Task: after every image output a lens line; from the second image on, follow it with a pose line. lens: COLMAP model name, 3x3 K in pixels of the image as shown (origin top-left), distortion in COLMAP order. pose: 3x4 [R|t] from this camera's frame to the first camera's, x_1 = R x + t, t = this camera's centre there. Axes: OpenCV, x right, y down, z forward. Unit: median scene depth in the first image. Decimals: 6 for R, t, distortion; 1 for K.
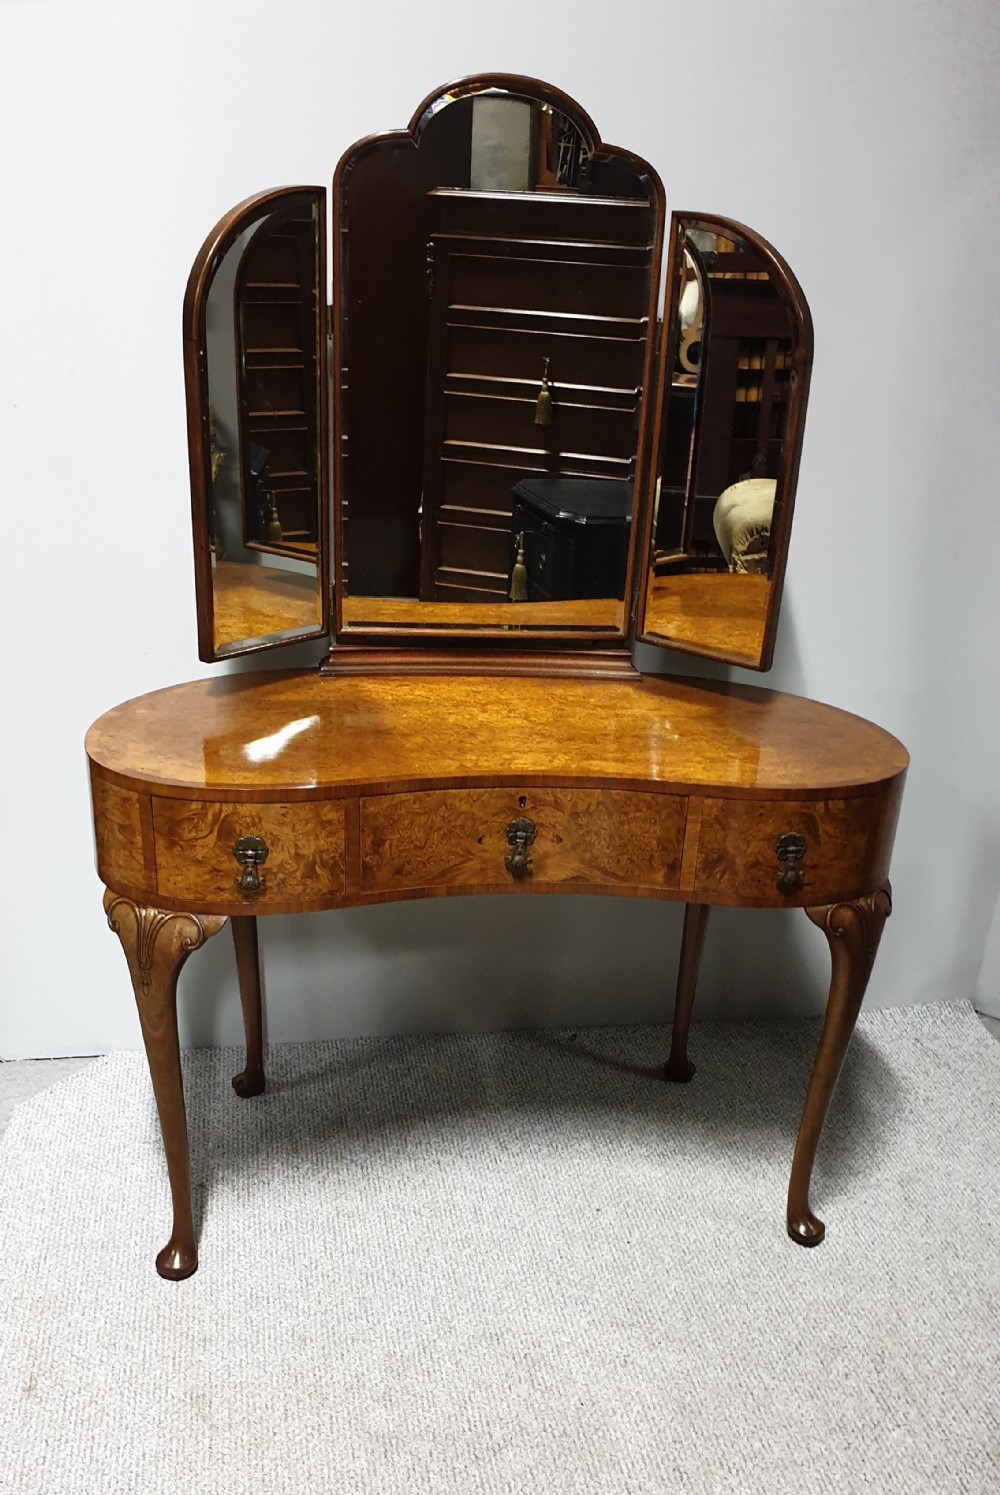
lens RADIAL K [[1324.5, 0, 511.1], [0, 1324.5, 944.4], [0, 0, 1]] dist [0.253957, -0.000074]
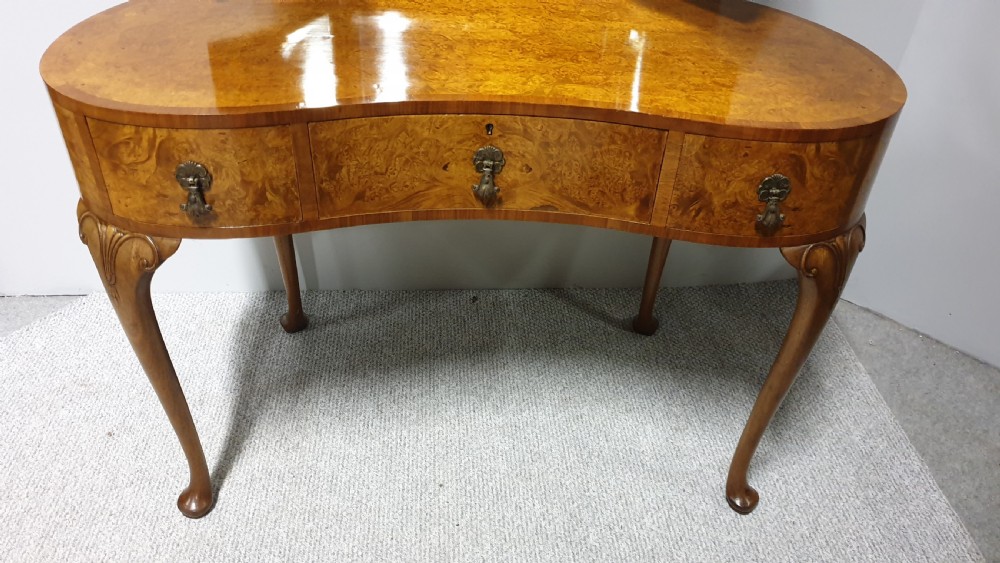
lens RADIAL K [[762.4, 0, 500.0], [0, 762.4, 281.5], [0, 0, 1]] dist [0.144251, -0.321071]
pose [[0.995546, 0.056448, -0.075503, 0.062617], [-0.041100, 0.980679, 0.191256, -0.104820], [0.084841, -0.187301, 0.978632, 0.443688]]
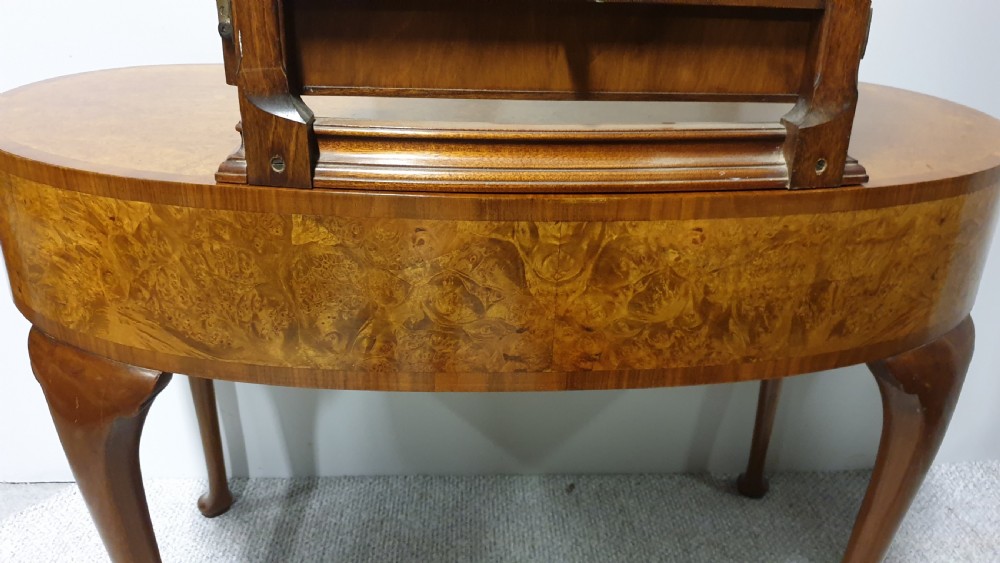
lens RADIAL K [[787.8, 0, 520.7], [0, 787.8, 280.4], [0, 0, 1]] dist [0.004313, -0.000729]
pose [[0.994114, 0.034511, -0.102696, -0.024632], [-0.039228, 0.998249, -0.044271, -0.060830], [0.100988, 0.048039, 0.993727, 0.613561]]
